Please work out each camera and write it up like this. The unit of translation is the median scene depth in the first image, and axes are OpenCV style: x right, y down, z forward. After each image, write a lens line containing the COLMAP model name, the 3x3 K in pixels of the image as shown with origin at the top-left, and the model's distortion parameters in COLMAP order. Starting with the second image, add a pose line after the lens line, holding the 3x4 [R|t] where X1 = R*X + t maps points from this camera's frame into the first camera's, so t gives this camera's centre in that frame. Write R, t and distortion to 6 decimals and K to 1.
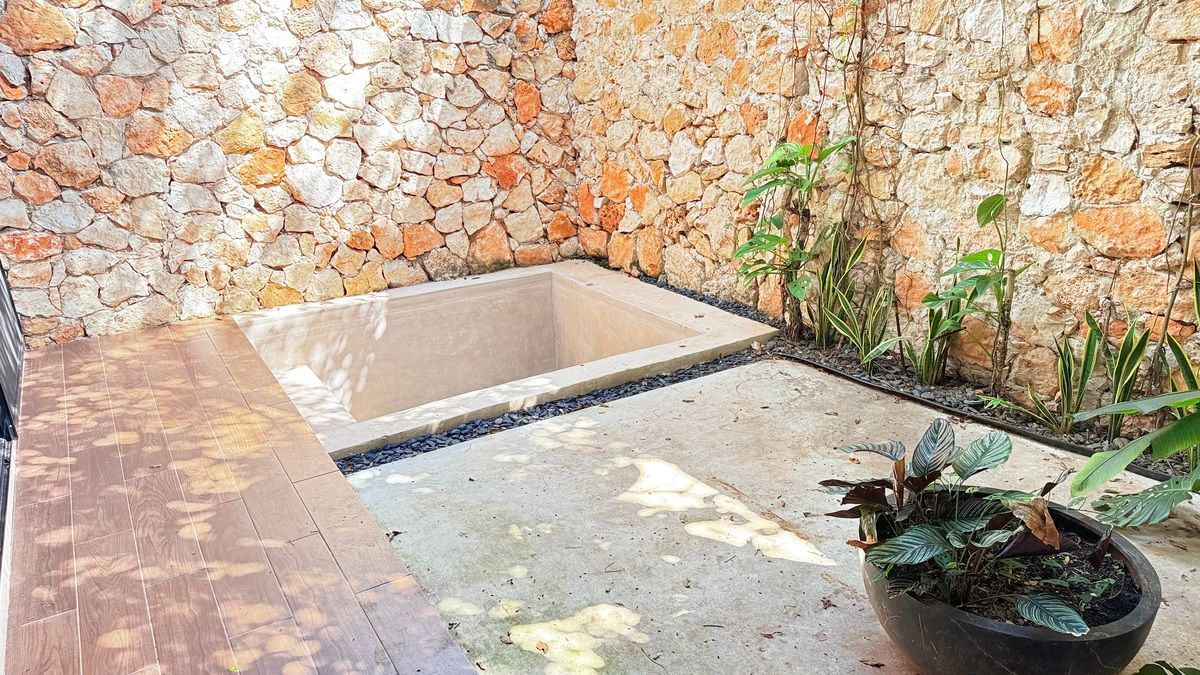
lens RADIAL K [[847.0, 0, 593.0], [0, 847.0, 333.4], [0, 0, 1]] dist [0.094825, -0.012235]
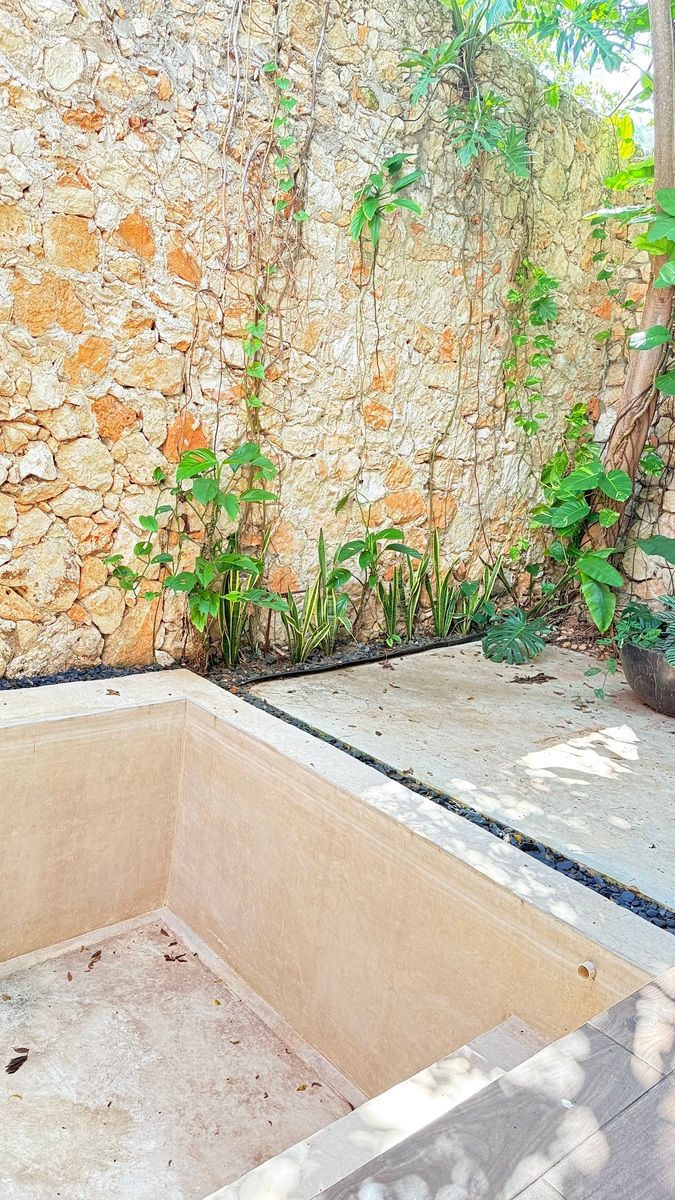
lens RADIAL K [[847.0, 0, 330.9], [0, 847.0, 606.5], [0, 0, 1]] dist [0.094825, -0.012235]
pose [[-0.147916, -0.184804, 0.971580, -0.715803], [0.224104, 0.950571, 0.214926, -0.247675], [-0.963275, 0.249526, -0.099189, 1.087053]]
